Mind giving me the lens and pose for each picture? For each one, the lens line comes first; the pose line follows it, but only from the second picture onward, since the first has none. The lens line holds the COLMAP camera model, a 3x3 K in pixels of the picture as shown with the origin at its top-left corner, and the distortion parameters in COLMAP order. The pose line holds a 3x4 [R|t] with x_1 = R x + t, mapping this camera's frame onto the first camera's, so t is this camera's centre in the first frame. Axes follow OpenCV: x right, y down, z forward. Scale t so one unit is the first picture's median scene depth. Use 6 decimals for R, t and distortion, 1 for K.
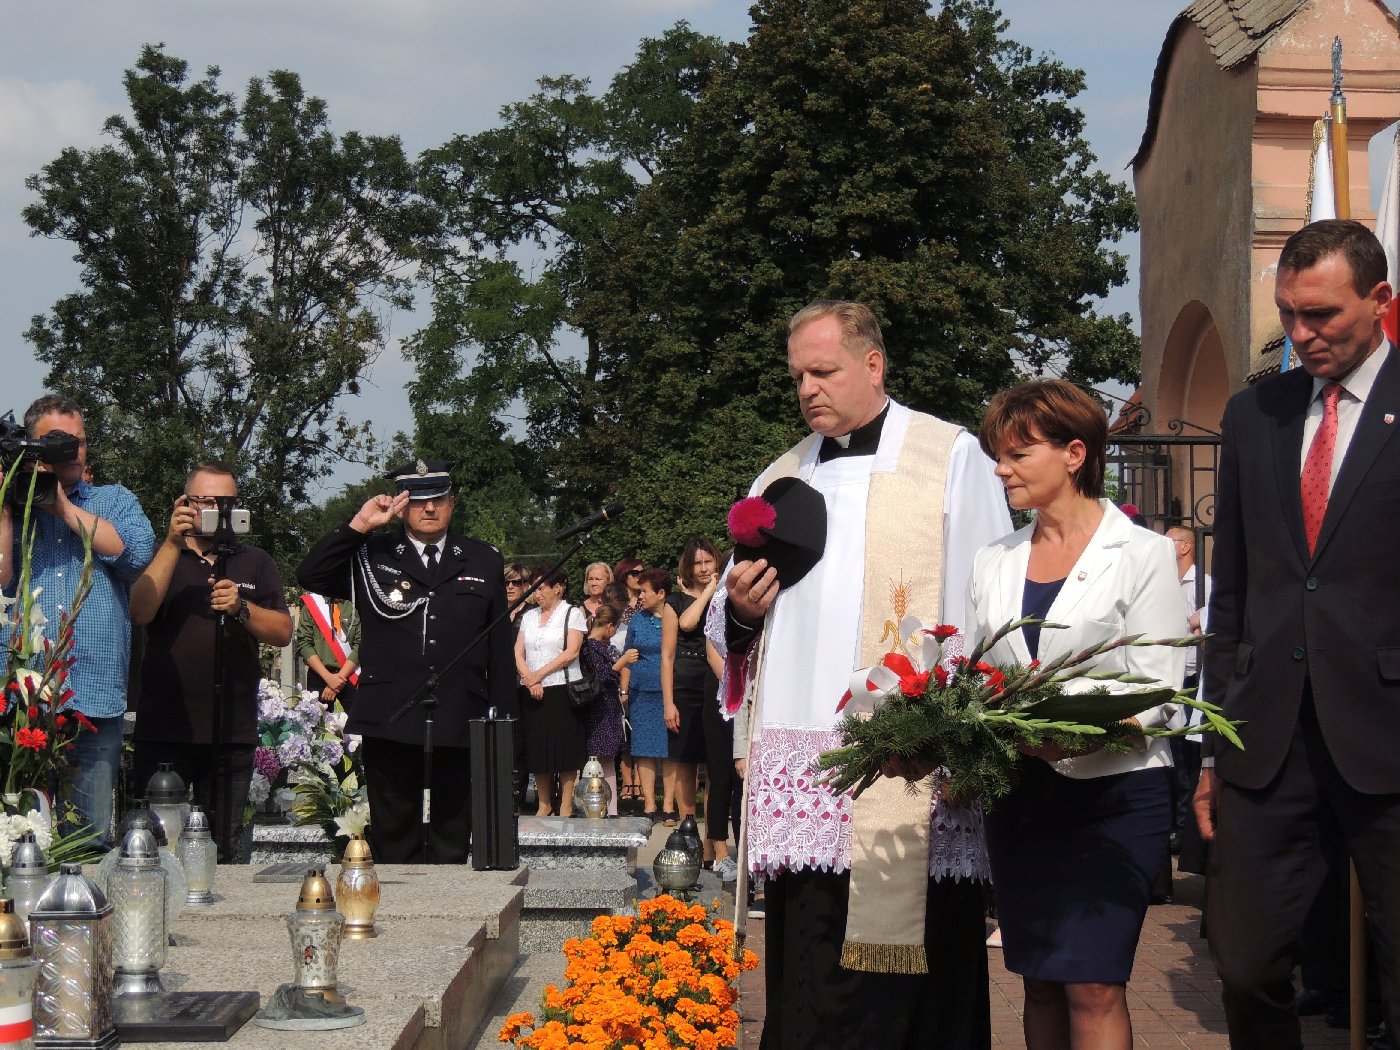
lens RADIAL K [[2813.4, 0, 700.0], [0, 2813.4, 525.0], [0, 0, 1]] dist [-0.092161, 0.174029]
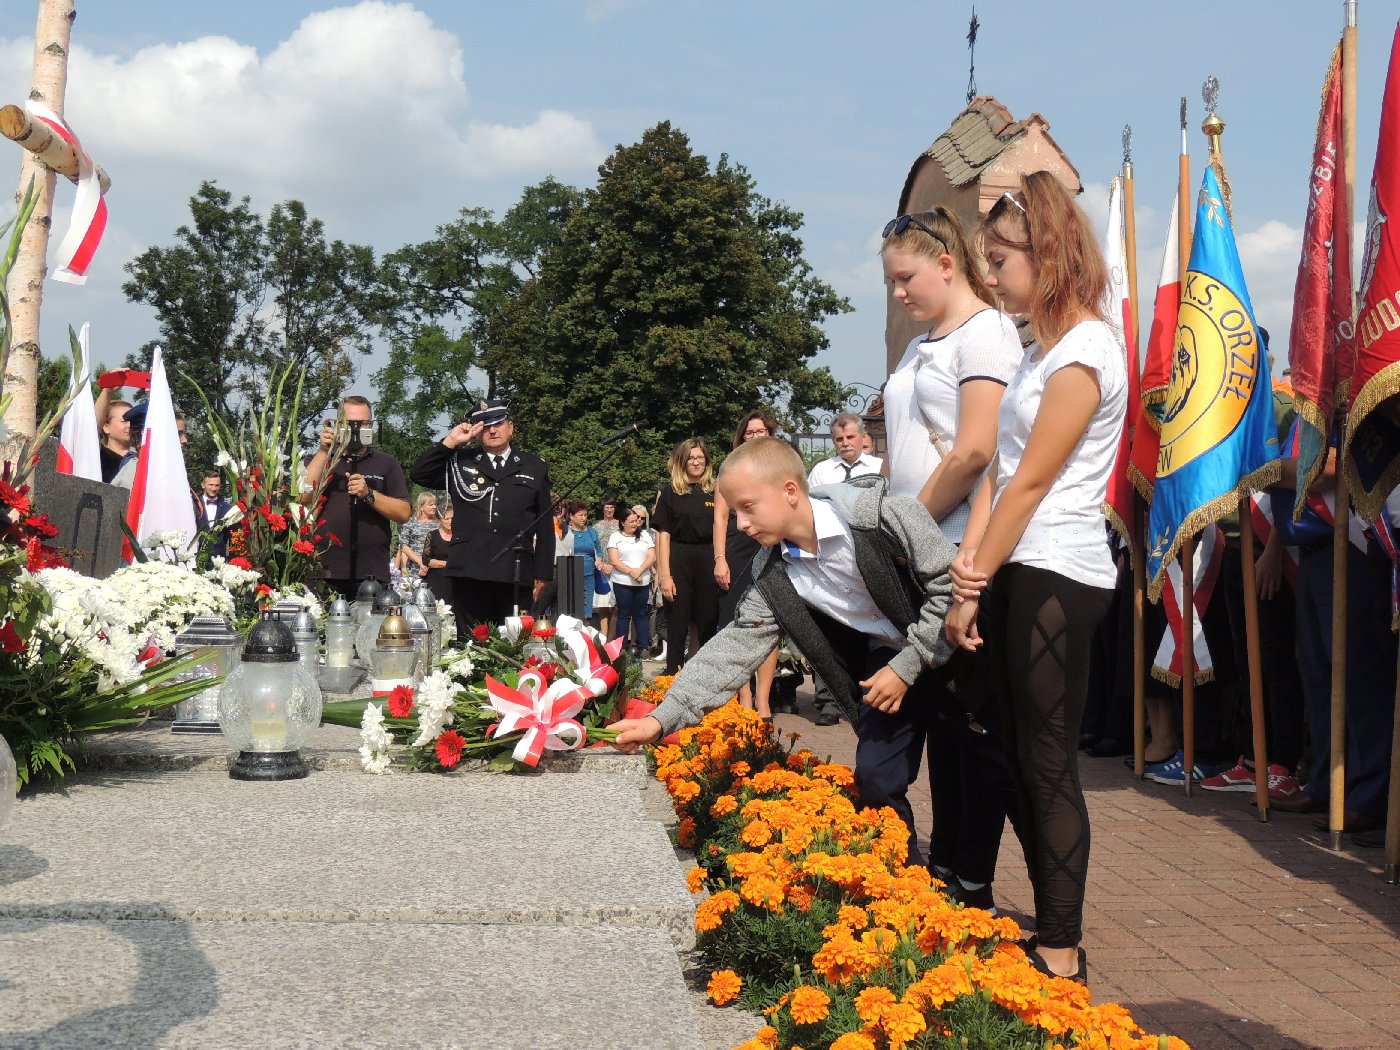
lens RADIAL K [[1766.3, 0, 700.0], [0, 1766.3, 525.0], [0, 0, 1]] dist [-0.058028, 0.027843]
pose [[0.995709, 0.013664, 0.091527, -0.013511], [-0.014674, 0.999839, 0.010369, 0.006120], [-0.091371, -0.011668, 0.995749, 0.004959]]
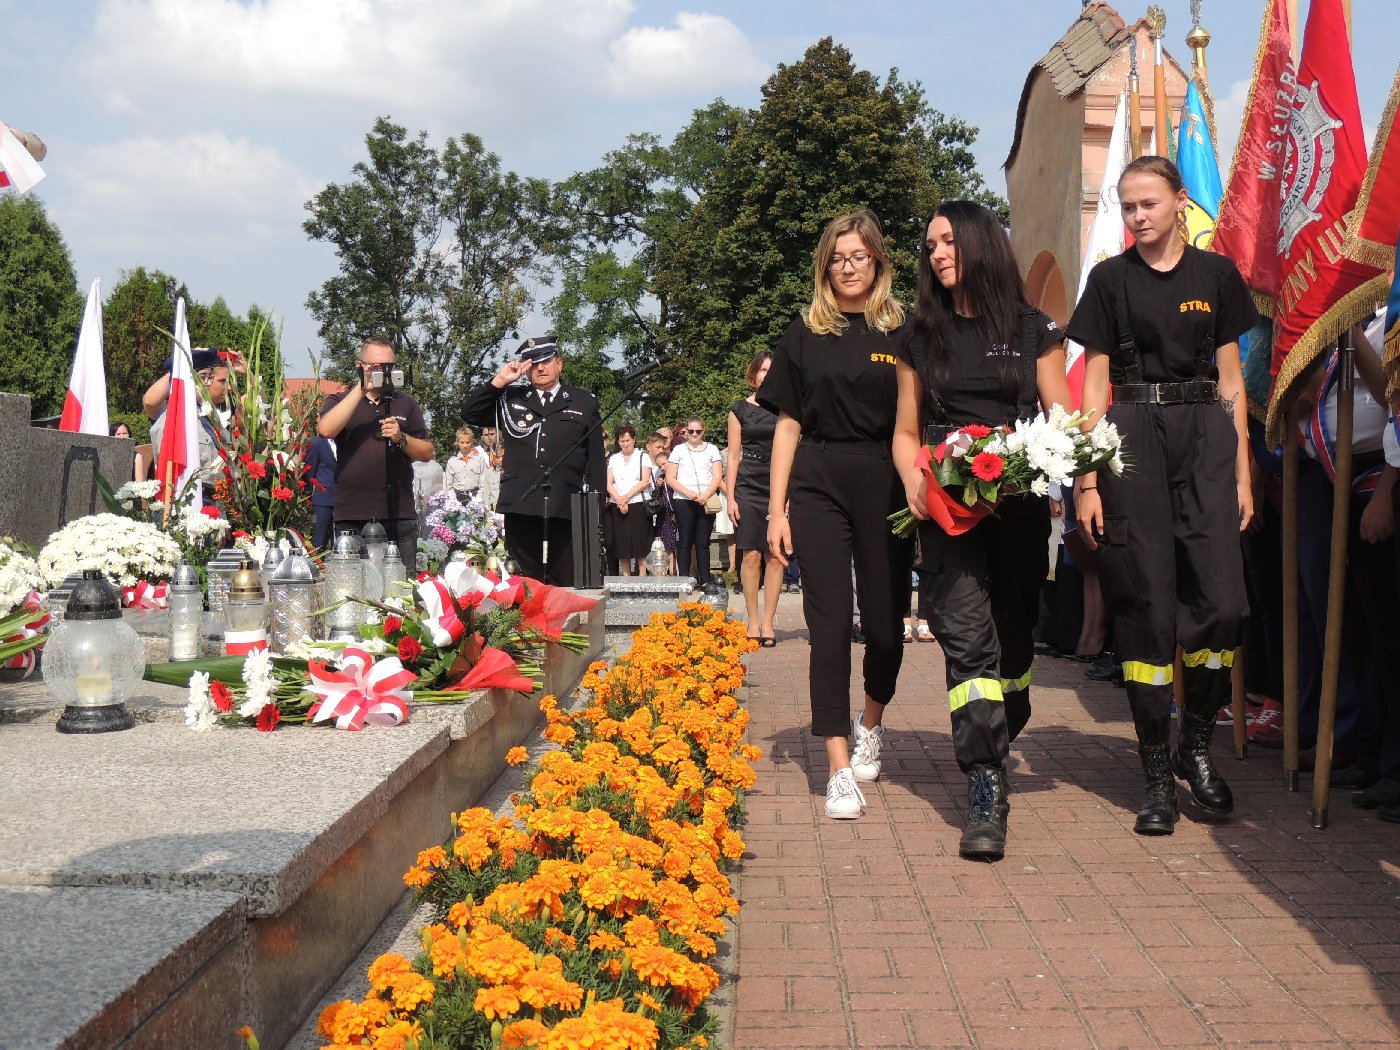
lens RADIAL K [[1766.3, 0, 700.0], [0, 1766.3, 525.0], [0, 0, 1]] dist [-0.058028, 0.027843]
pose [[0.999766, -0.008098, -0.020073, 0.001196], [0.009204, 0.998409, 0.055633, 0.004952], [0.019590, -0.055805, 0.998249, 0.004503]]
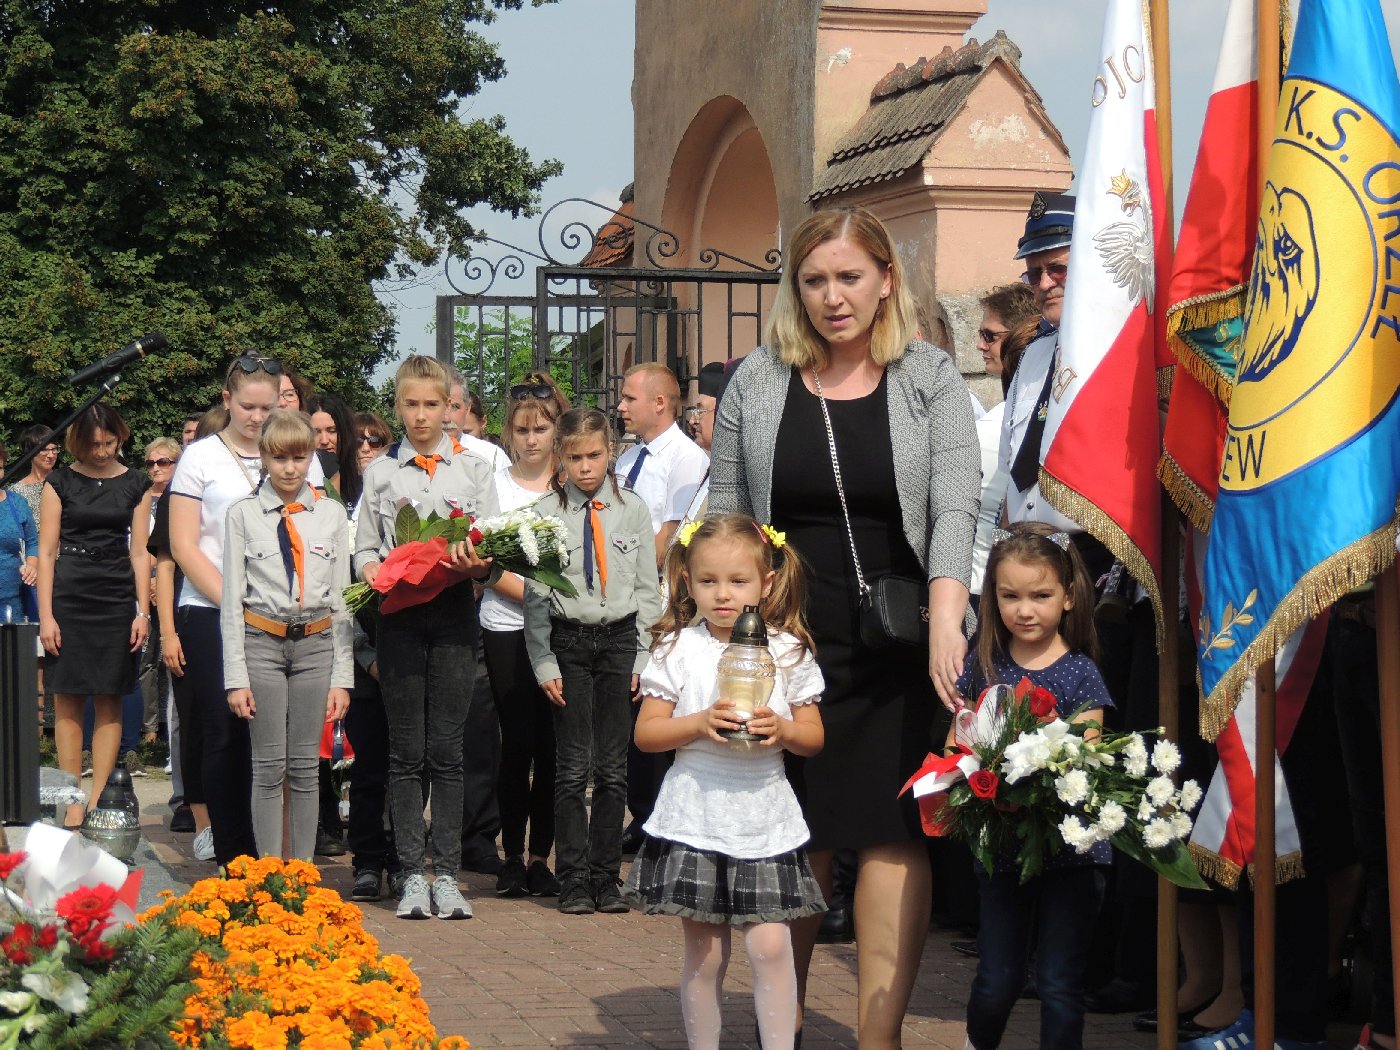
lens RADIAL K [[3726.7, 0, 700.0], [0, 3726.7, 525.0], [0, 0, 1]] dist [0.002732, 0.694705]
pose [[0.976161, 0.006069, 0.216963, -0.016044], [-0.013413, 0.999385, 0.032395, 0.001397], [-0.216633, -0.034533, 0.975642, 0.000706]]
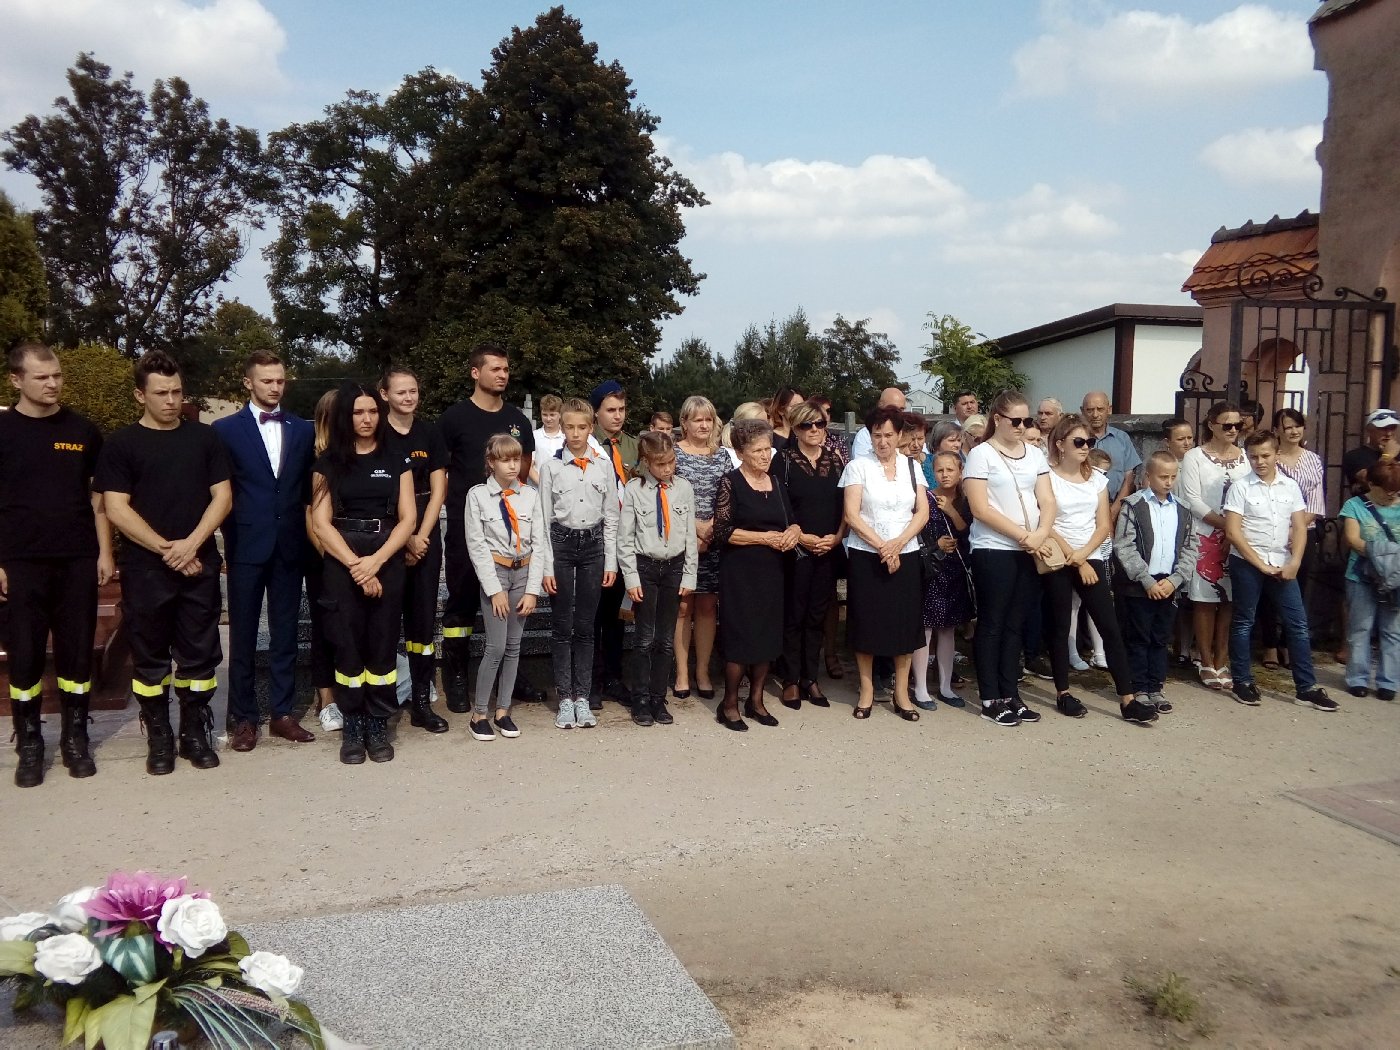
lens RADIAL K [[1254.1, 0, 700.0], [0, 1254.1, 525.0], [0, 0, 1]] dist [0.096418, -0.153825]
pose [[0.963417, -0.008587, 0.267869, -0.068174], [-0.024031, 0.992693, 0.118250, 0.002419], [-0.266927, -0.120362, 0.956171, 0.220915]]
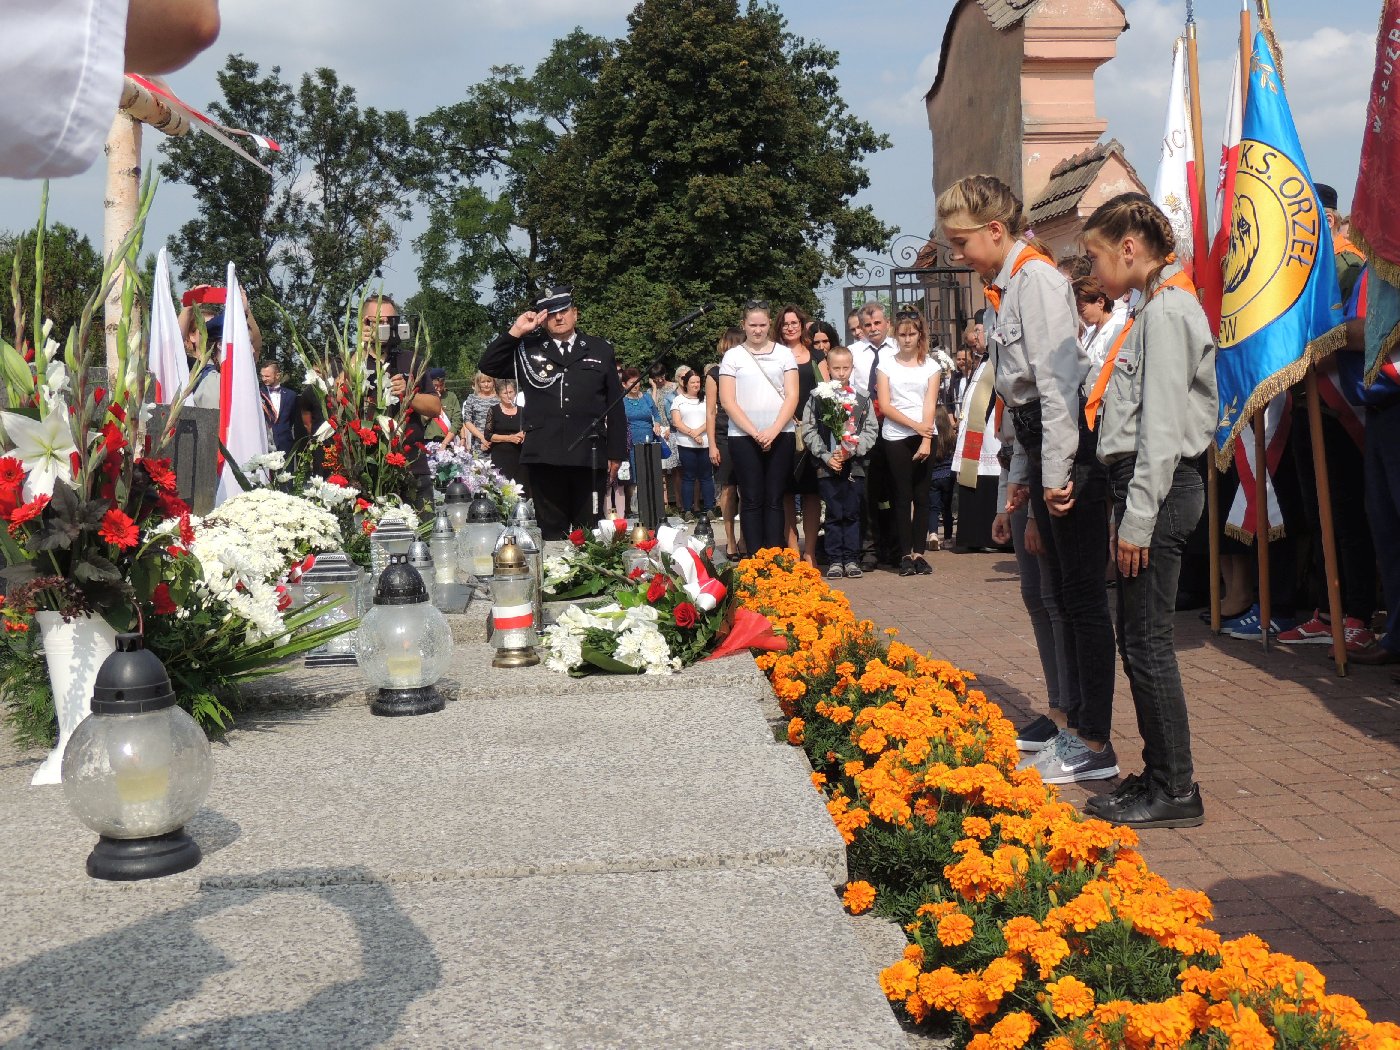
lens RADIAL K [[1766.3, 0, 700.0], [0, 1766.3, 525.0], [0, 0, 1]] dist [-0.058028, 0.027843]
pose [[0.996963, -0.047962, 0.061354, -0.015748], [0.041828, 0.994343, 0.097629, 0.002905], [-0.065689, -0.094767, 0.993330, 0.002451]]
